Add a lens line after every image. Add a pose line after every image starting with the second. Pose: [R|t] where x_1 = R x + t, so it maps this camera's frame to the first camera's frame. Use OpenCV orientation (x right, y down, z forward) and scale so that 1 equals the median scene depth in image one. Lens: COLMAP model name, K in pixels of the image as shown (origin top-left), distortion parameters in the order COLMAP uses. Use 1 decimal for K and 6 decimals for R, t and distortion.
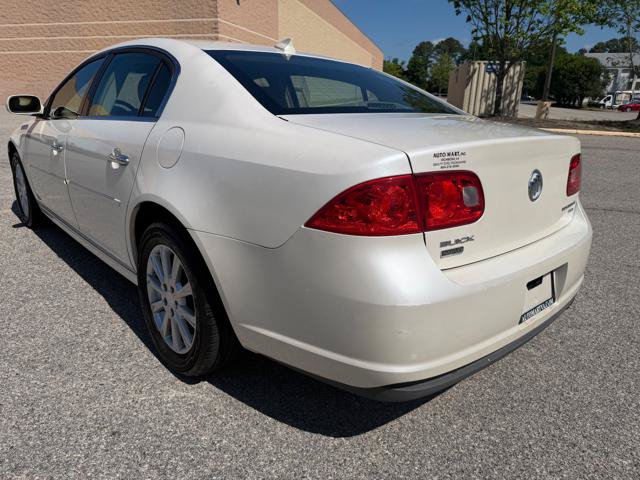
lens RADIAL K [[460.0, 0, 320.0], [0, 460.0, 240.0], [0, 0, 1]] dist [0.002529, -0.008344]
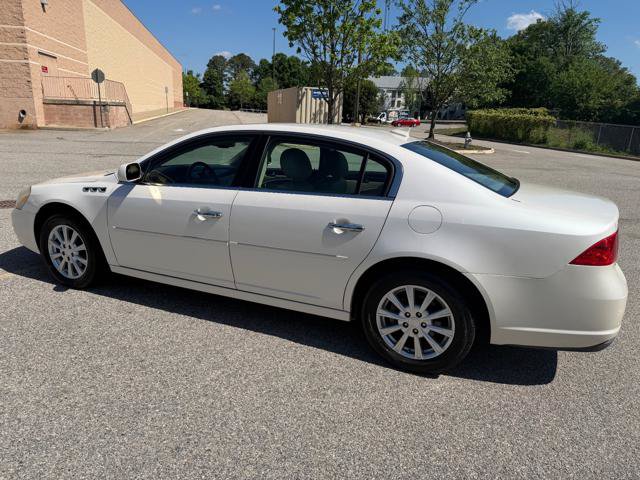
lens RADIAL K [[454.5, 0, 320.0], [0, 454.5, 240.0], [0, 0, 1]] dist [0.039050, -0.047515]
pose [[0.906940, -0.100240, 0.409161, -0.130793], [0.108030, 0.994139, 0.004095, -0.018792], [-0.407174, 0.040487, 0.912453, -0.020909]]
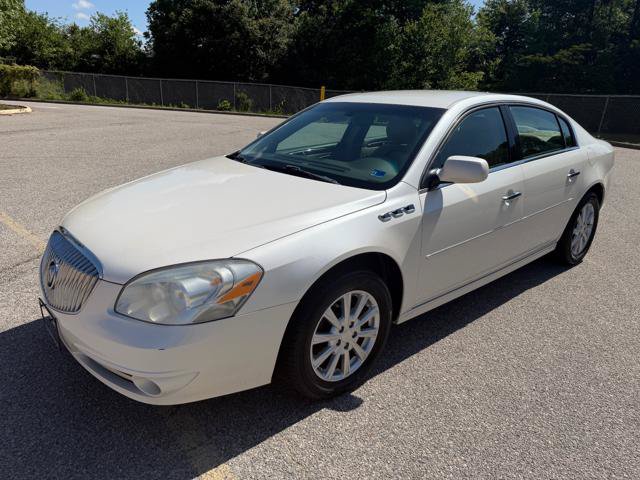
lens RADIAL K [[456.1, 0, 320.8], [0, 456.1, 242.1], [0, 0, 1]] dist [0.008612, -0.007744]
pose [[0.009319, -0.347514, 0.937628, -0.264170], [0.266037, 0.904737, 0.332680, -0.094715], [-0.963918, 0.246344, 0.100882, 0.223013]]
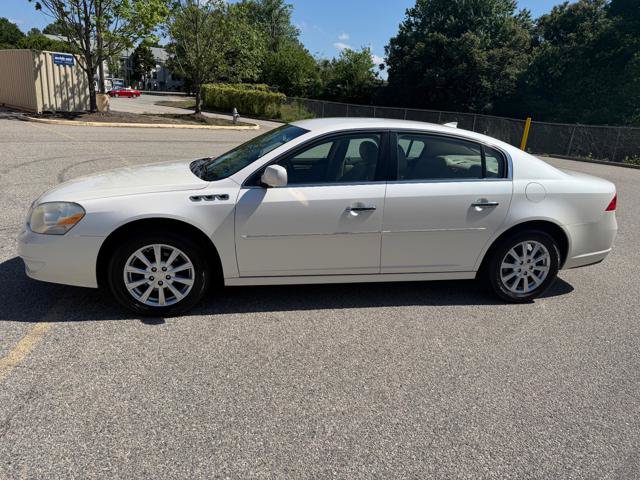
lens RADIAL K [[456.4, 0, 324.6], [0, 456.4, 239.0], [0, 0, 1]] dist [0.033727, -0.047218]
pose [[0.489558, -0.243639, 0.837242, -0.272975], [0.208954, 0.964974, 0.158629, -0.055845], [-0.846565, 0.097287, 0.523320, 0.078071]]
